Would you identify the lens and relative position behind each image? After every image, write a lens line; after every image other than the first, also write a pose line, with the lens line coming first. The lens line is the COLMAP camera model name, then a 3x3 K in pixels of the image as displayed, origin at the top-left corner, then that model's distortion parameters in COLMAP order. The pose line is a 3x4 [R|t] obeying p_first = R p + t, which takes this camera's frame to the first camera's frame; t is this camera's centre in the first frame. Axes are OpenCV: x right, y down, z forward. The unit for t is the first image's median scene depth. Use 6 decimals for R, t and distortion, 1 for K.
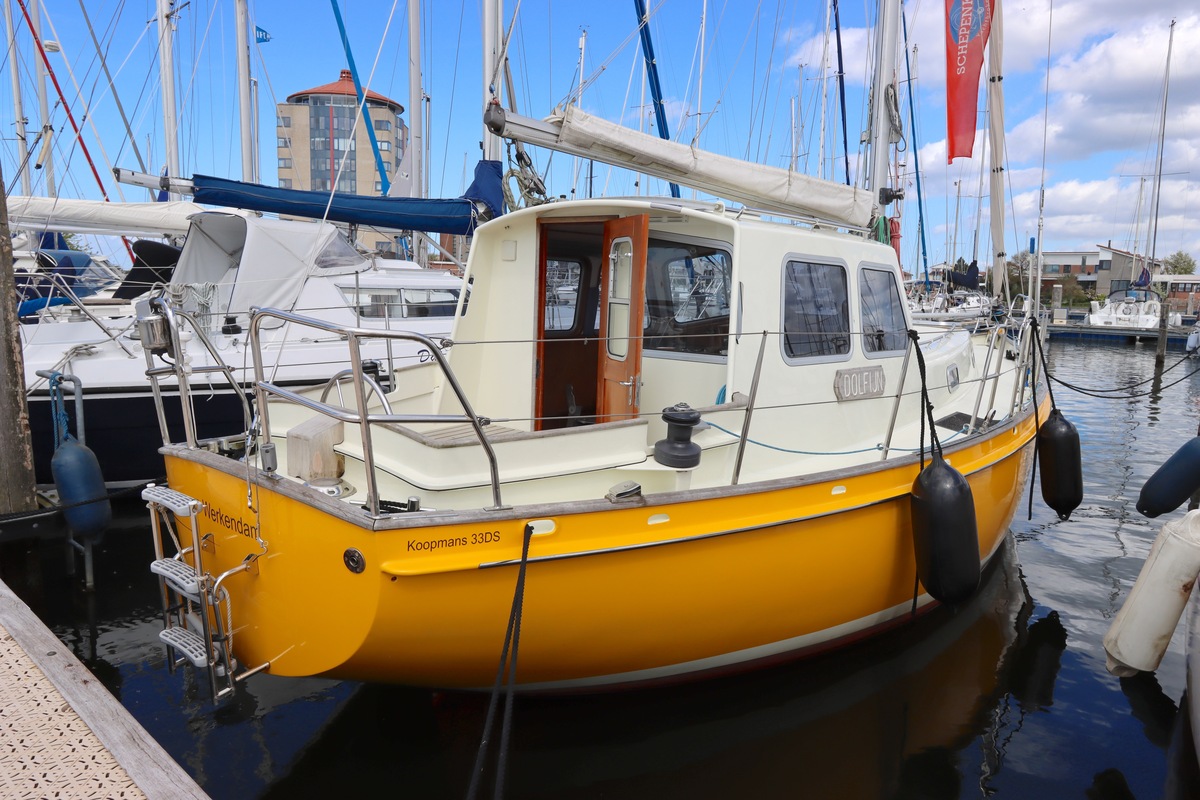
lens RADIAL K [[845.8, 0, 602.3], [0, 845.8, 402.1], [0, 0, 1]] dist [-0.007635, -0.004094]
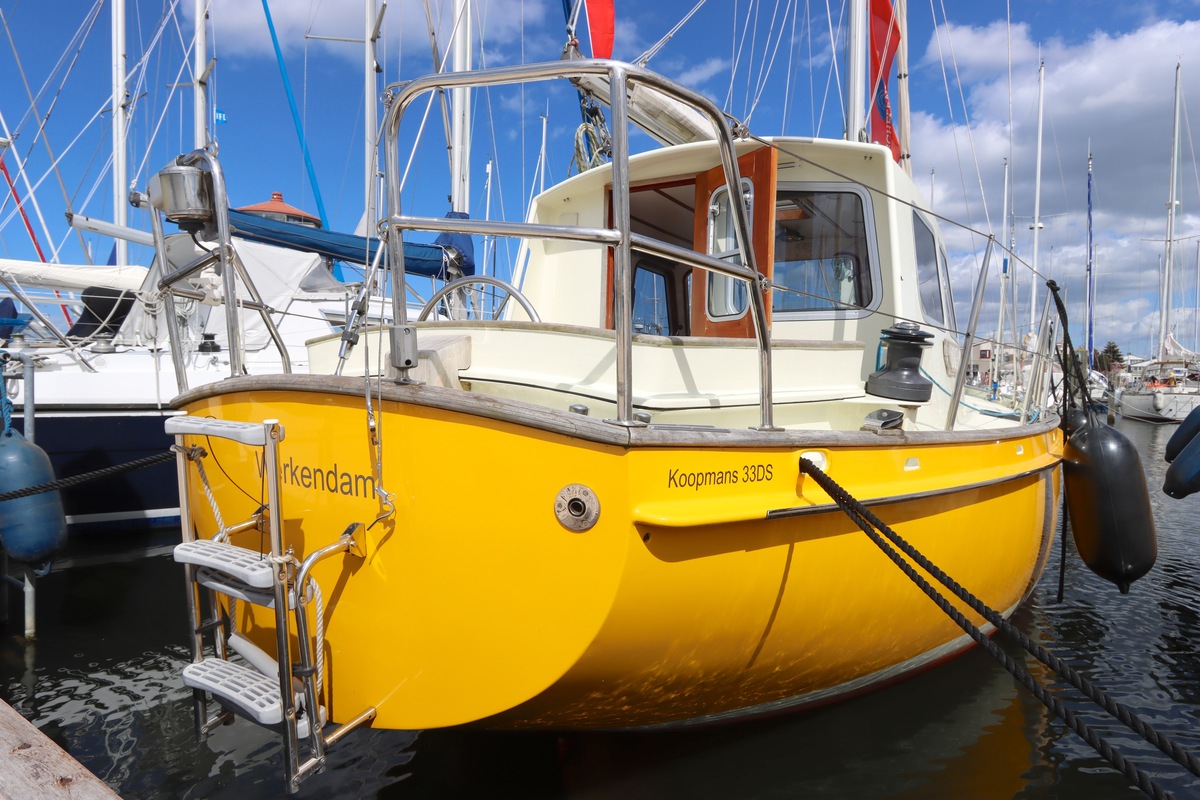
lens RADIAL K [[698.7, 0, 601.1], [0, 698.7, 396.4], [0, 0, 1]] dist [0.001456, 0.001865]
pose [[0.989600, -0.015259, 0.143034, -0.243717], [0.029637, 0.994653, -0.098931, 0.112828], [-0.140760, 0.102141, 0.984761, 0.367774]]
